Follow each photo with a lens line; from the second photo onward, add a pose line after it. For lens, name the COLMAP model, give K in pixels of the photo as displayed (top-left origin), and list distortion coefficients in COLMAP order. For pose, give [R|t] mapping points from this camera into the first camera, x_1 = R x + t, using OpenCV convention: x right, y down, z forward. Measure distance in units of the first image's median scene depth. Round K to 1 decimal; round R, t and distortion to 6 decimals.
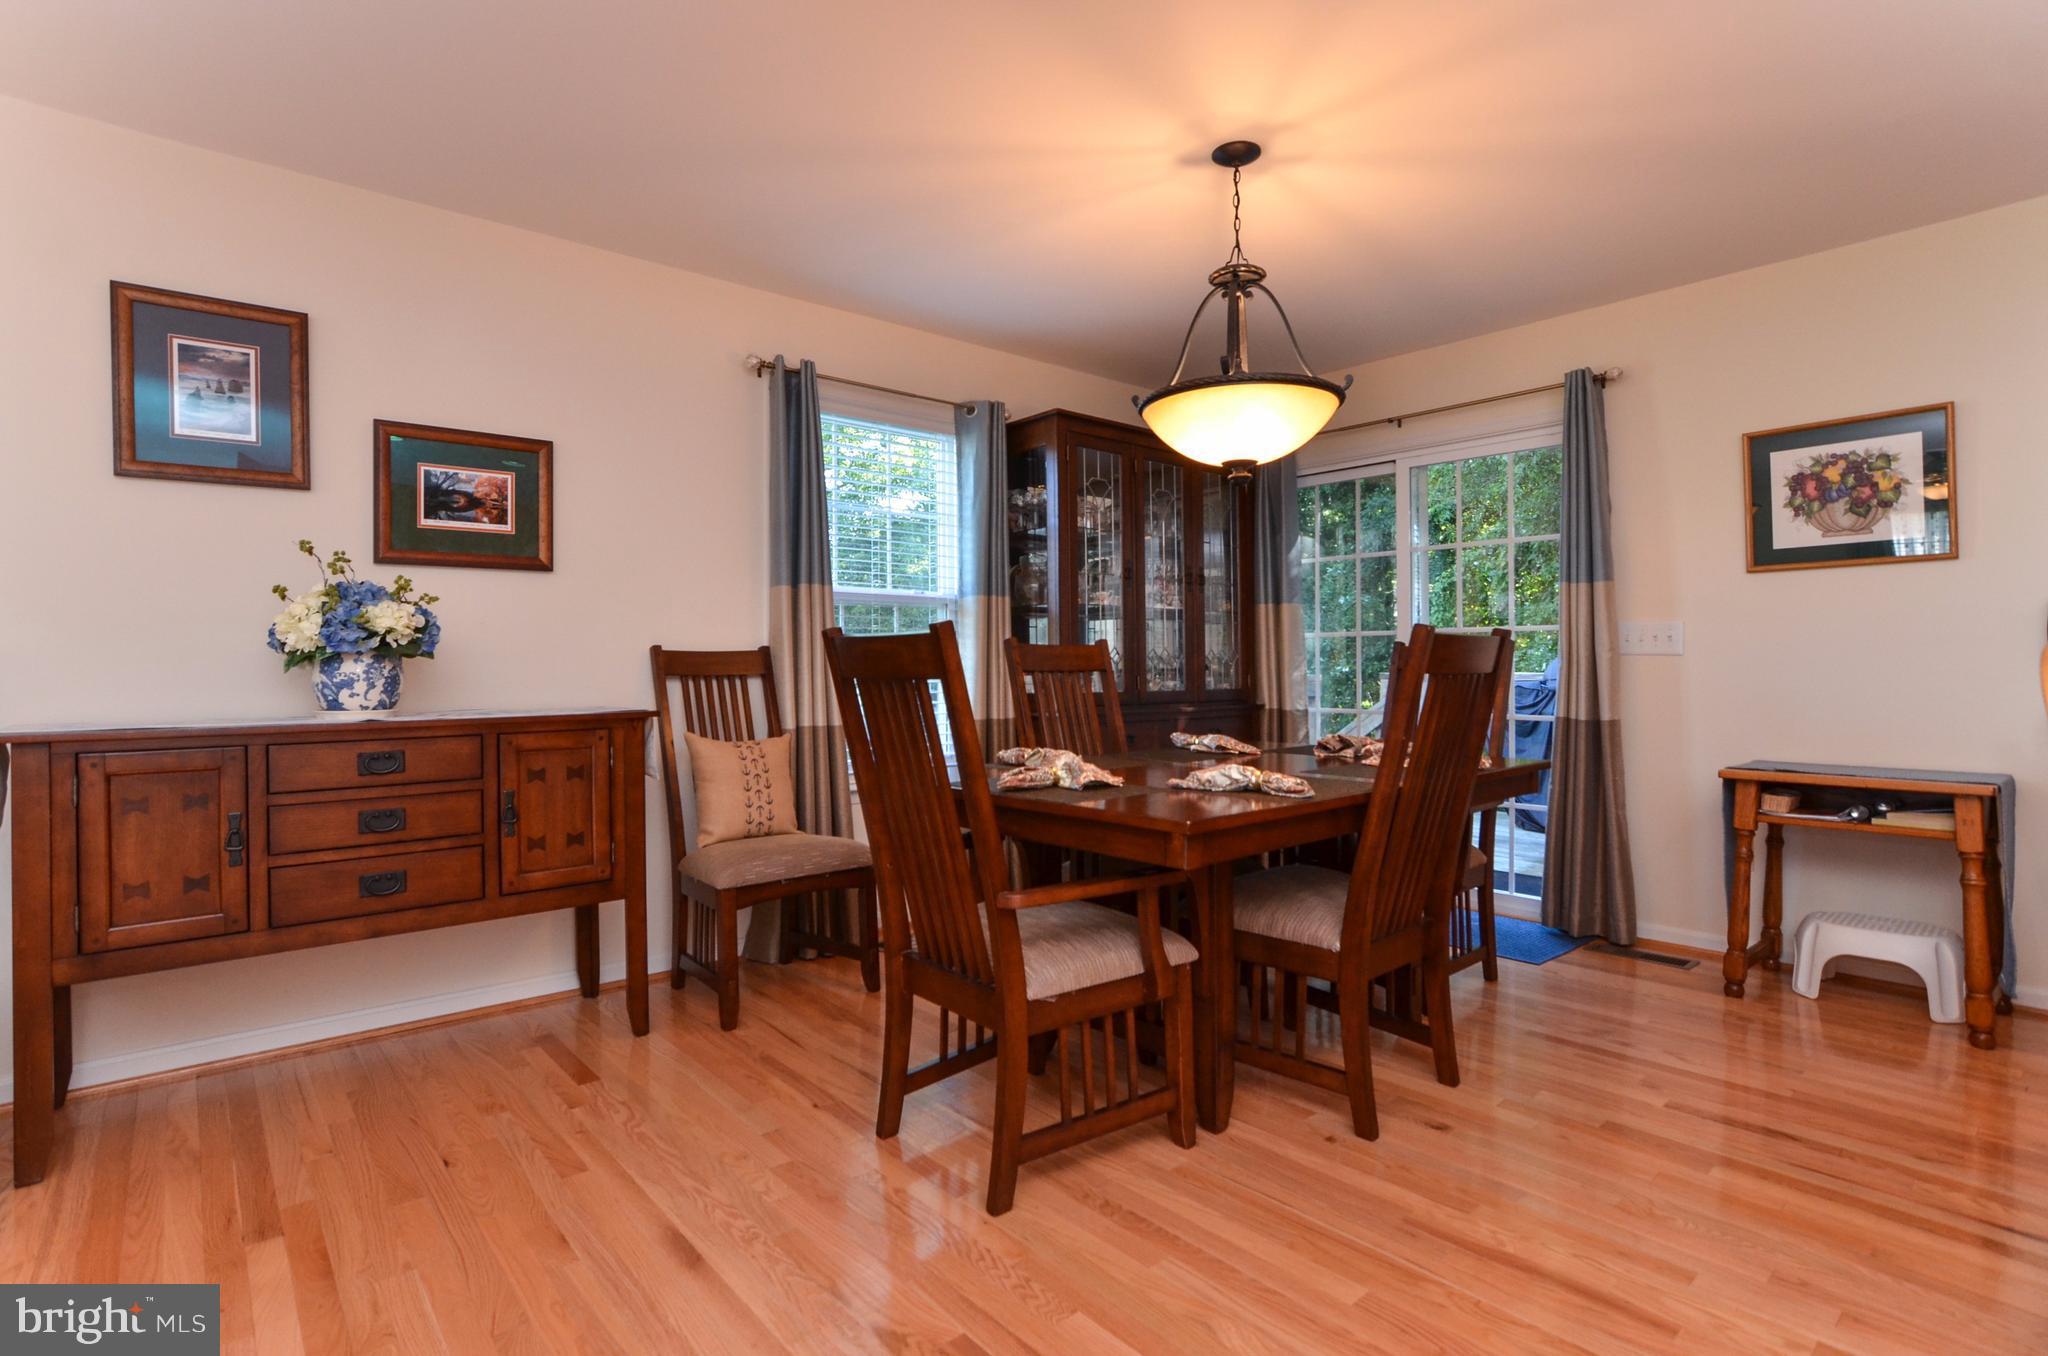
lens RADIAL K [[998.1, 0, 1011.4], [0, 998.1, 663.3], [0, 0, 1]] dist [-0.029161, 0.008766]
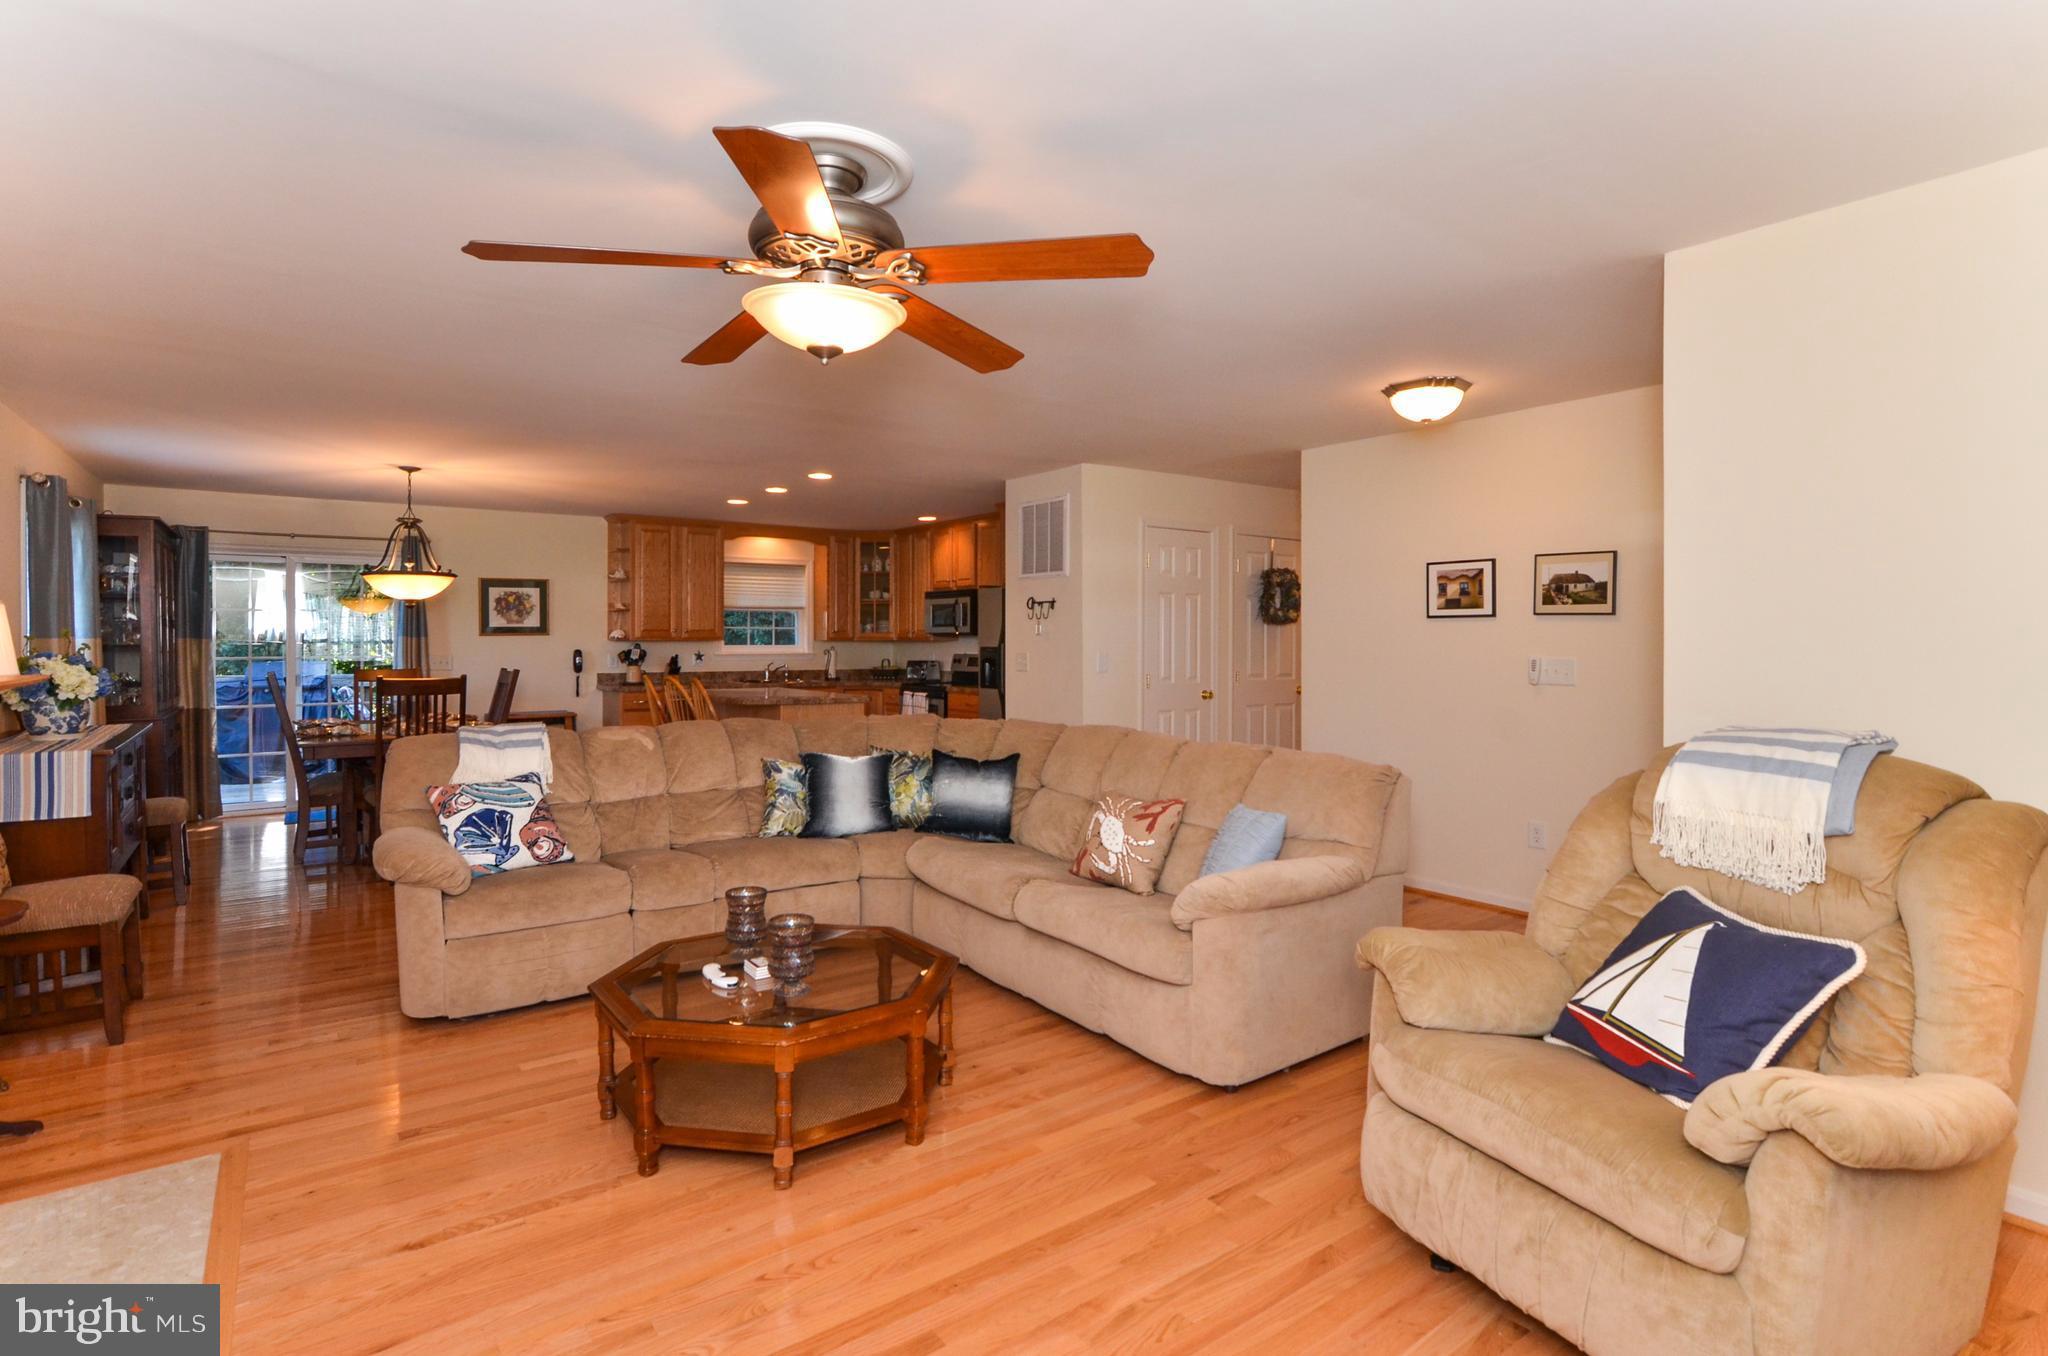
lens RADIAL K [[998.1, 0, 989.8], [0, 998.1, 634.2], [0, 0, 1]] dist [-0.029161, 0.008766]
pose [[0.088446, 0.009038, 0.996040, -1.710684], [0.004111, 0.999947, -0.009438, -0.075785], [-0.996072, 0.004929, 0.088405, -0.496561]]
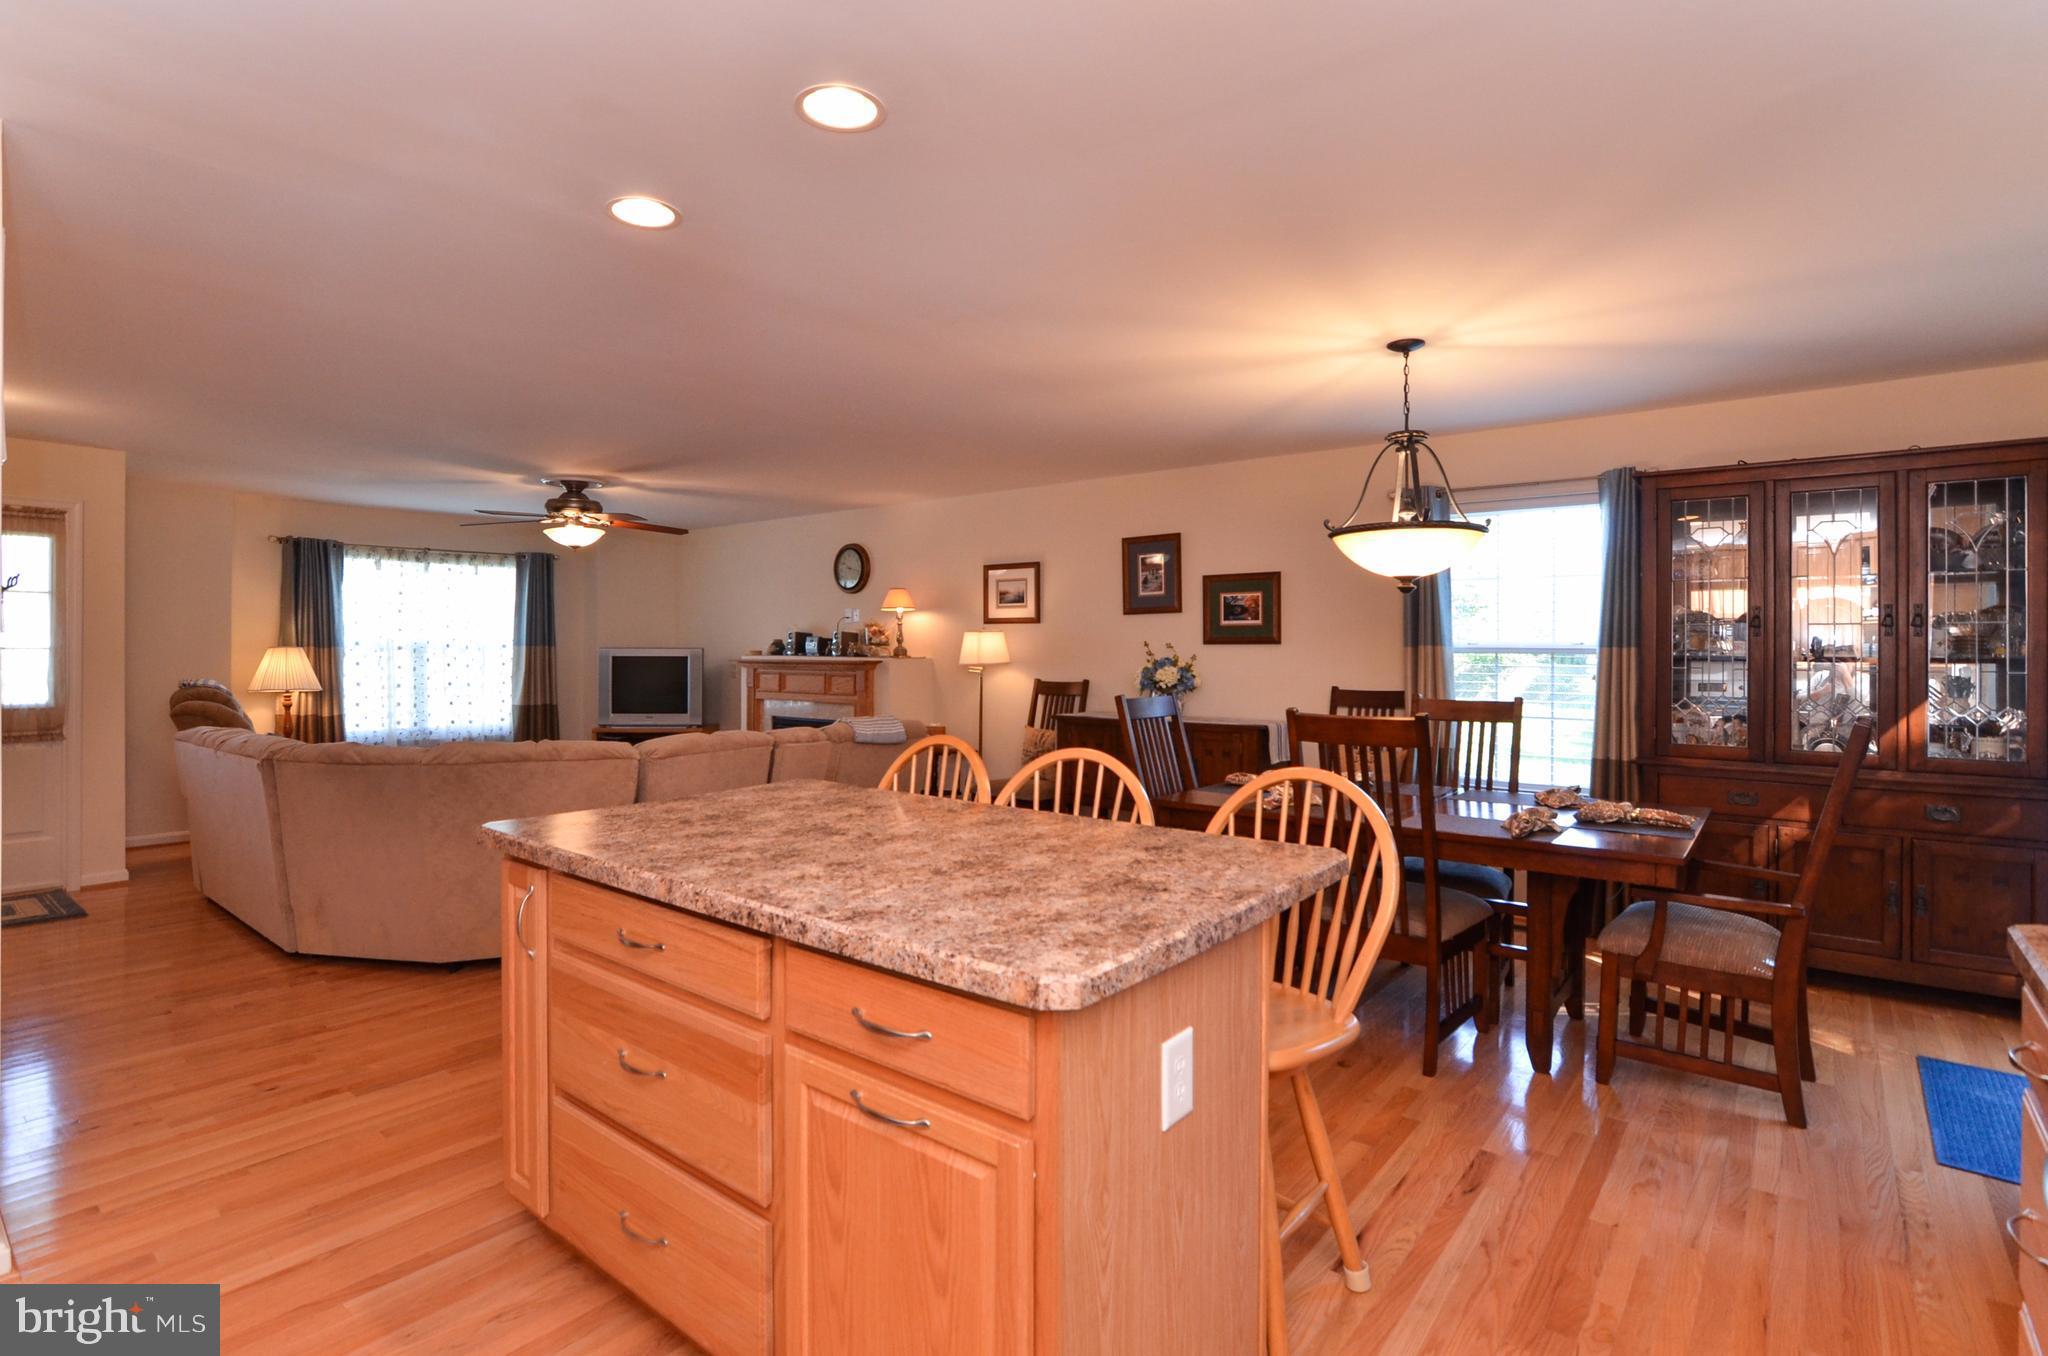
lens RADIAL K [[998.1, 0, 1019.2], [0, 998.1, 646.4], [0, 0, 1]] dist [-0.029161, 0.008766]
pose [[0.192975, 0.004138, -0.981195, 1.253529], [-0.005692, 0.999979, 0.003098, -0.091820], [0.981187, 0.004987, 0.192994, 0.184068]]
